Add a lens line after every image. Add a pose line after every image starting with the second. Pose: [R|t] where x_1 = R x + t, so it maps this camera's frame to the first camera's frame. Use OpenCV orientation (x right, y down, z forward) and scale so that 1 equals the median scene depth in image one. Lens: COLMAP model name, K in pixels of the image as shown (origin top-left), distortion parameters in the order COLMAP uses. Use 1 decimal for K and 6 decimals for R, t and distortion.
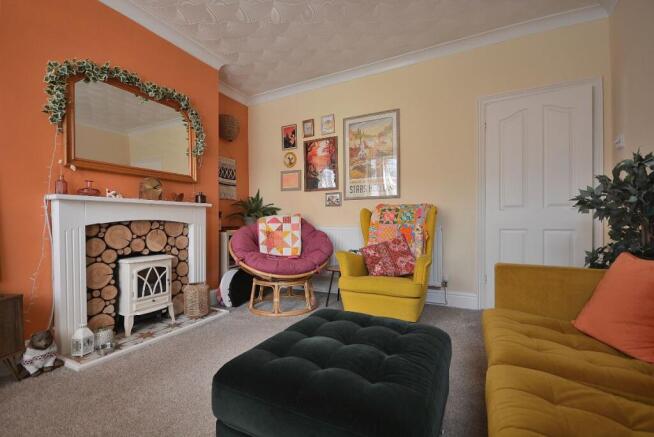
lens RADIAL K [[286.4, 0, 323.2], [0, 286.4, 222.3], [0, 0, 1]] dist [0.020200, -0.019043]
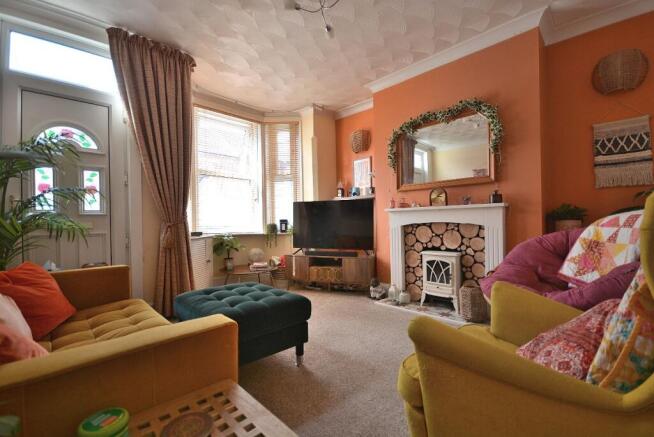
lens RADIAL K [[286.4, 0, 323.2], [0, 286.4, 222.3], [0, 0, 1]] dist [0.020200, -0.019043]
pose [[-0.323202, 0.011213, -0.946264, 0.622746], [0.010753, 0.999909, 0.008176, -0.019891], [0.946269, -0.007532, -0.323293, 0.791701]]
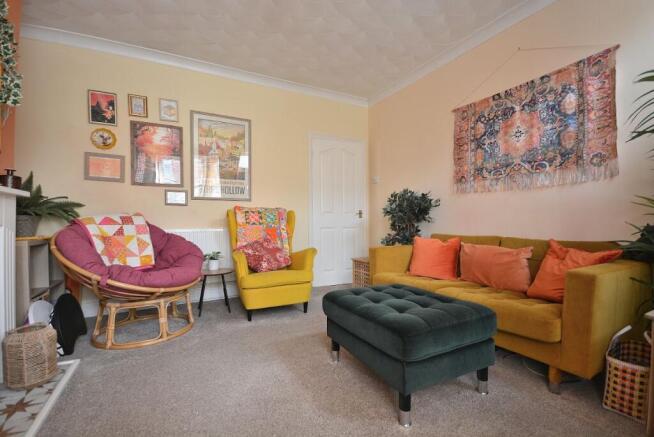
lens RADIAL K [[286.4, 0, 323.2], [0, 286.4, 222.3], [0, 0, 1]] dist [0.020200, -0.019043]
pose [[0.577551, 0.004111, 0.816344, -0.540988], [0.009179, 0.999891, -0.011529, 0.011739], [-0.816303, 0.014152, 0.577450, 0.168500]]
